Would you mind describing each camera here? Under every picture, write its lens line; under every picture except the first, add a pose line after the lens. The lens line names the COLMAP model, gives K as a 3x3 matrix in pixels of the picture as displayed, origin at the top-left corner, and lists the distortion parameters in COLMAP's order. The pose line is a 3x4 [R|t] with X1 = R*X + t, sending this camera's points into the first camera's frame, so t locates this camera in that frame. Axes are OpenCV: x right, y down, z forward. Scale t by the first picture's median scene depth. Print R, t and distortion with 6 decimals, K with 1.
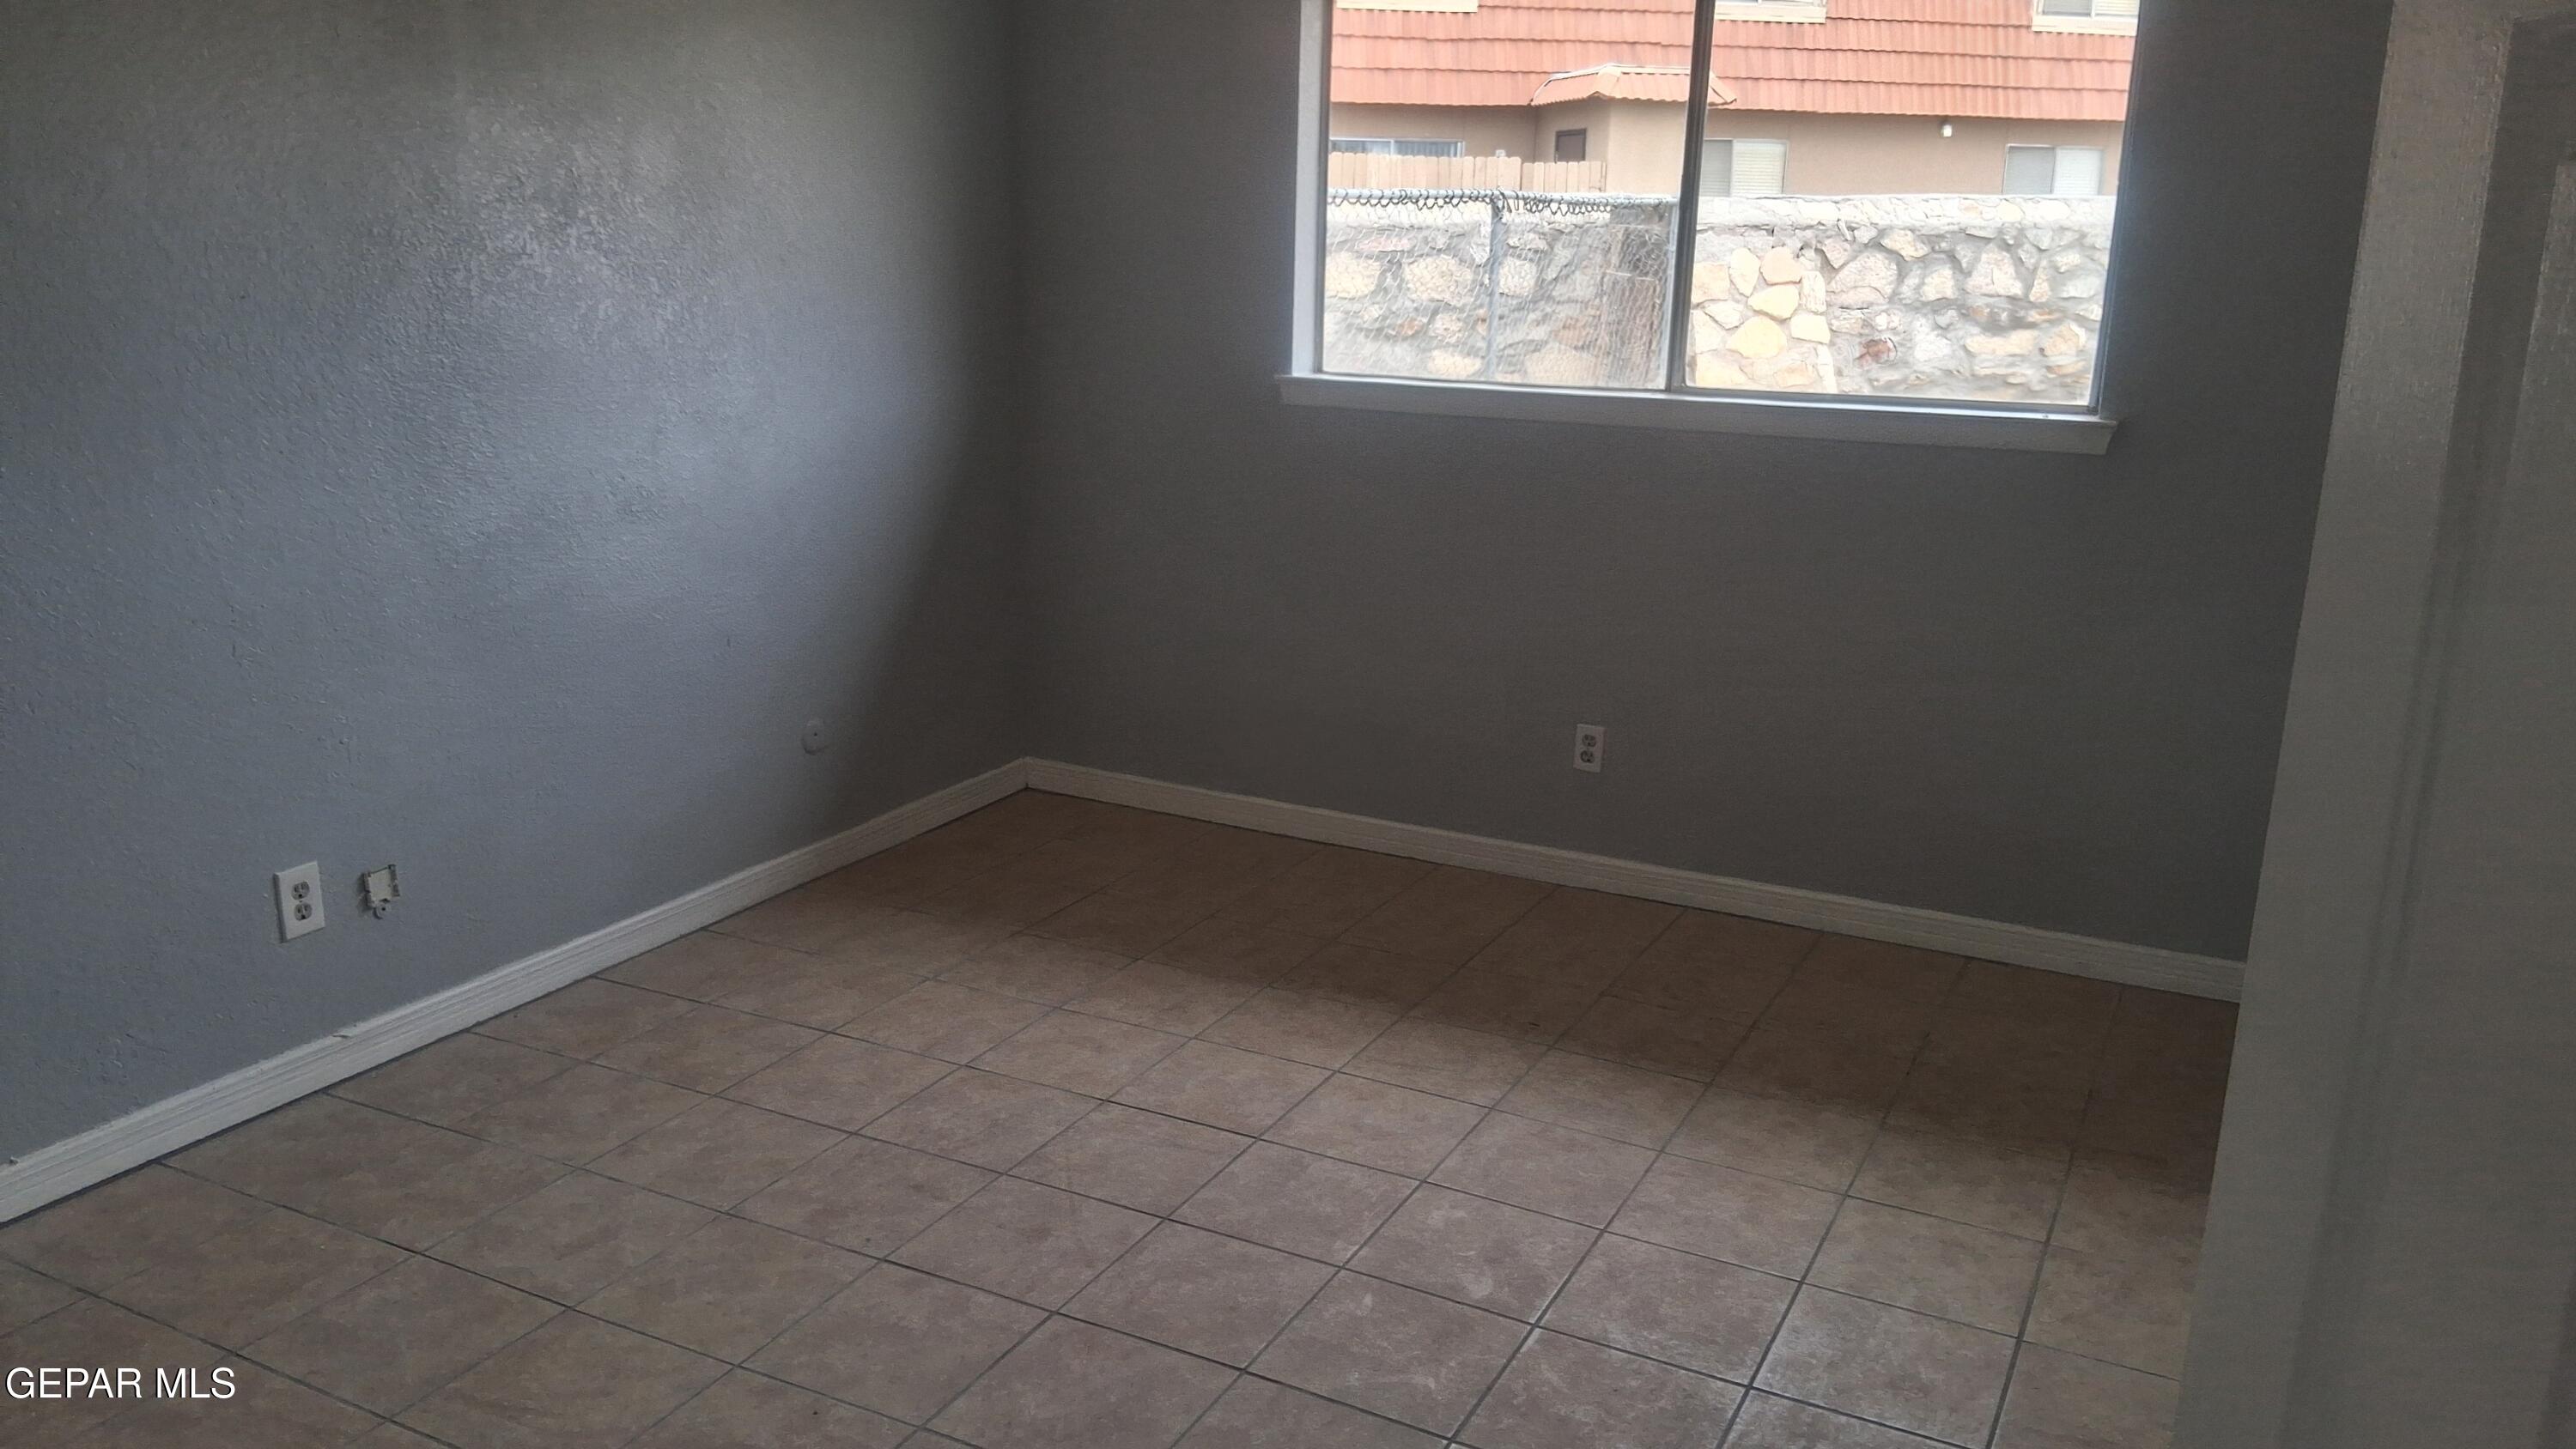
lens RADIAL K [[1954.4, 0, 1288.0], [0, 1954.4, 724.5], [0, 0, 1]] dist [0.096991, -0.191520]
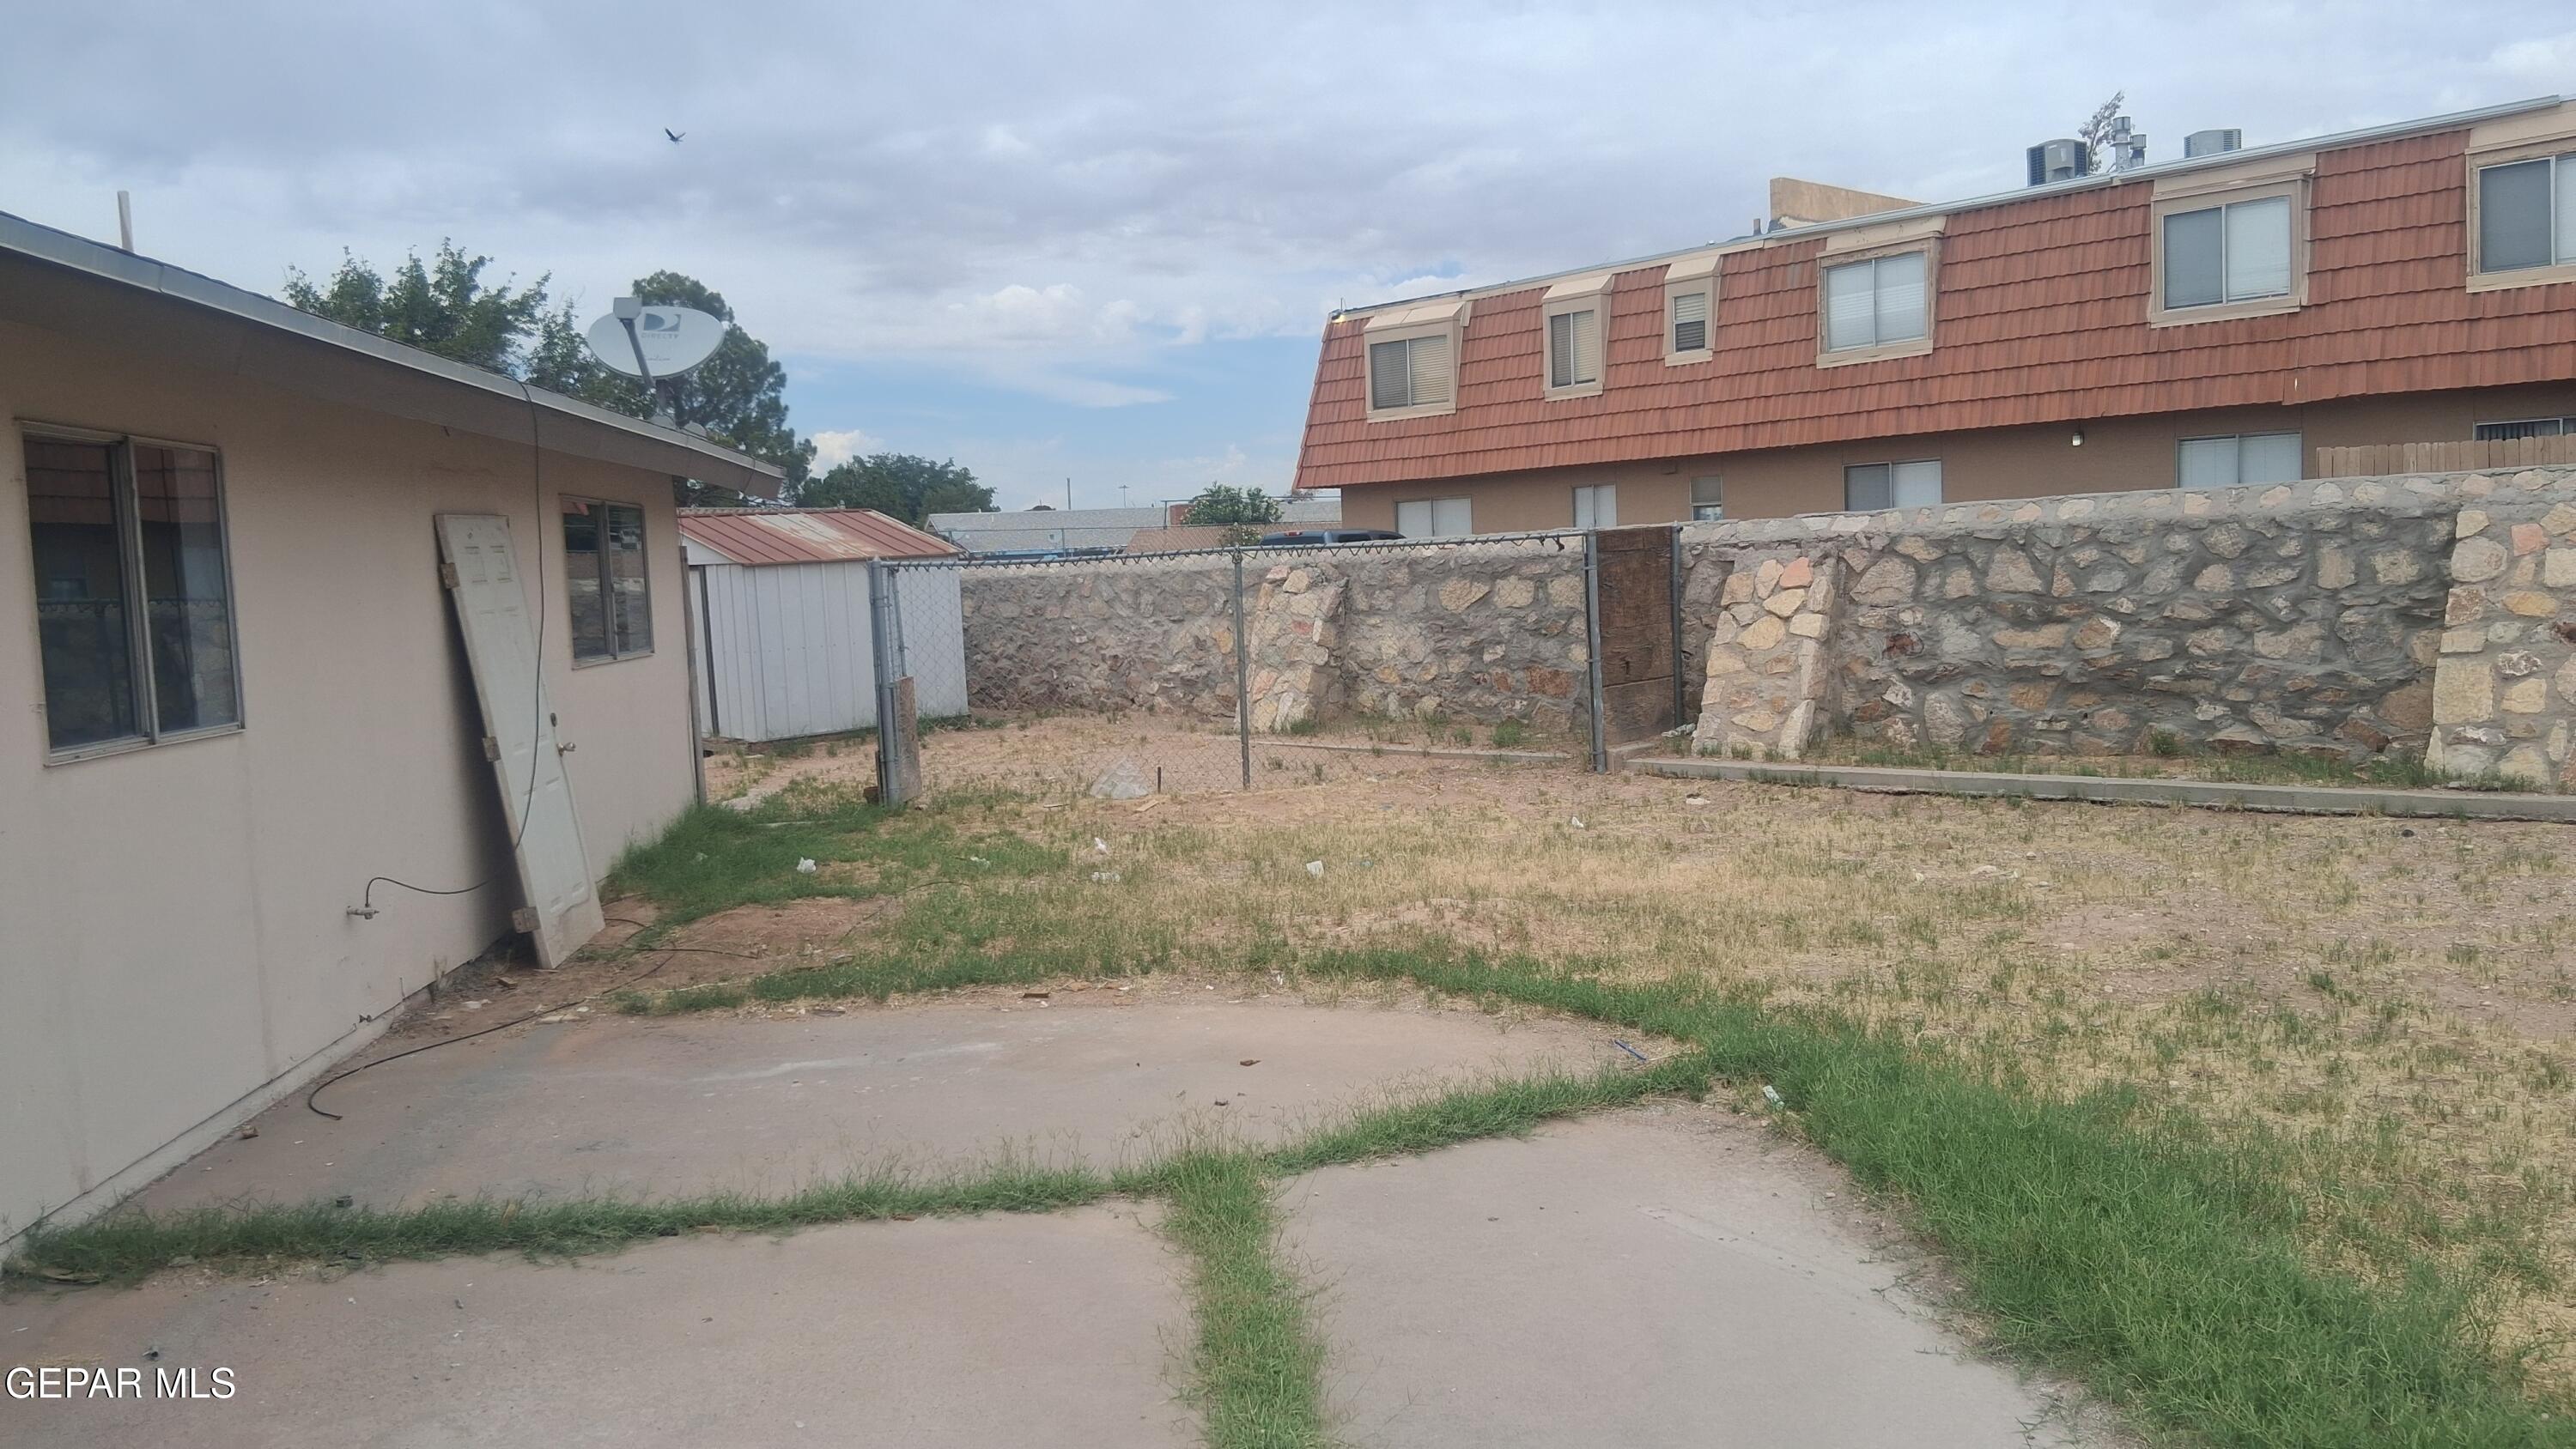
lens RADIAL K [[1954.4, 0, 1288.0], [0, 1954.4, 724.5], [0, 0, 1]] dist [0.096991, -0.191520]
pose [[0.537667, 0.028868, -0.842663, 1.040737], [-0.158725, 0.985011, -0.067531, -0.016937], [0.828083, 0.170061, 0.534189, 0.137698]]
